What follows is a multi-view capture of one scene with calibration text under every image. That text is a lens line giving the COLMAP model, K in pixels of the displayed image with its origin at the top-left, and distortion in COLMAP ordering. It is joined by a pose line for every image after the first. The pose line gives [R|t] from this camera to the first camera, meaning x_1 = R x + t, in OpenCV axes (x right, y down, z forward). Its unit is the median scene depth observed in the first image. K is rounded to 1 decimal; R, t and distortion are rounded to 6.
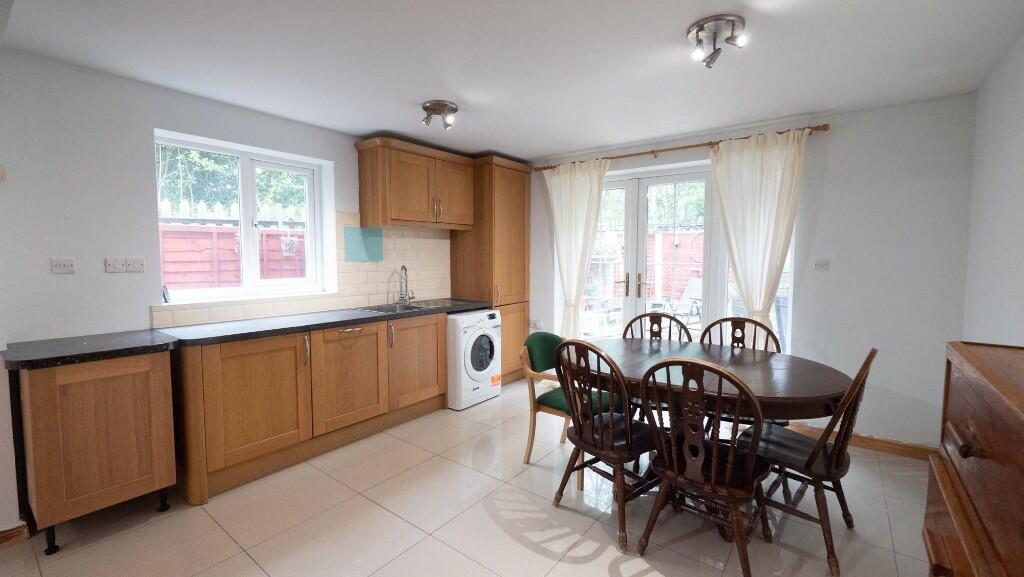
lens RADIAL K [[431.5, 0, 515.9], [0, 431.5, 286.2], [0, 0, 1]] dist [-0.001802, -0.000161]
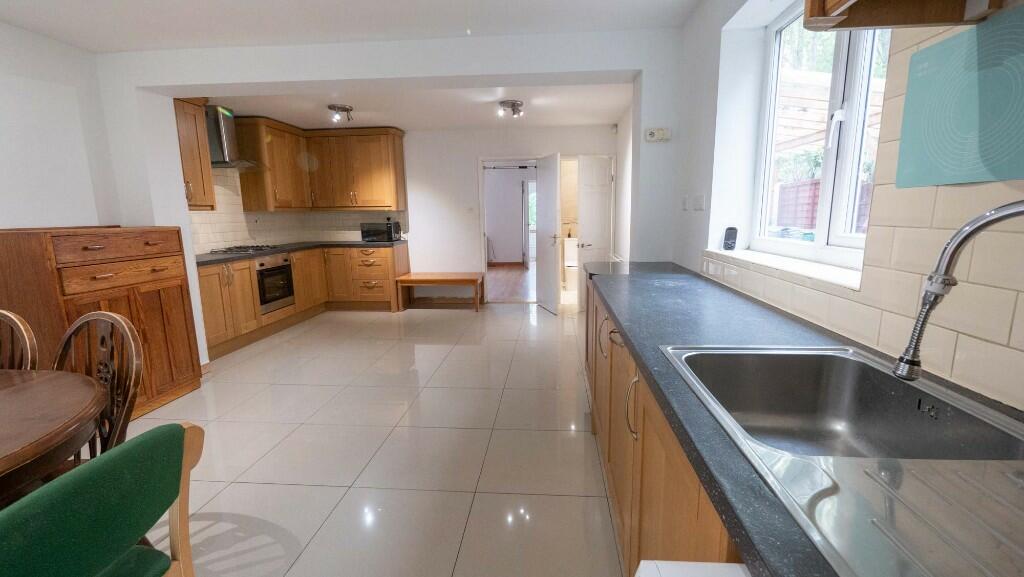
lens RADIAL K [[431.5, 0, 515.9], [0, 431.5, 286.2], [0, 0, 1]] dist [-0.001802, -0.000161]
pose [[-0.841919, 0.104295, -0.529428, -0.042163], [-0.018473, 0.974998, 0.221446, -0.078500], [0.539287, 0.196220, -0.818943, 1.729961]]
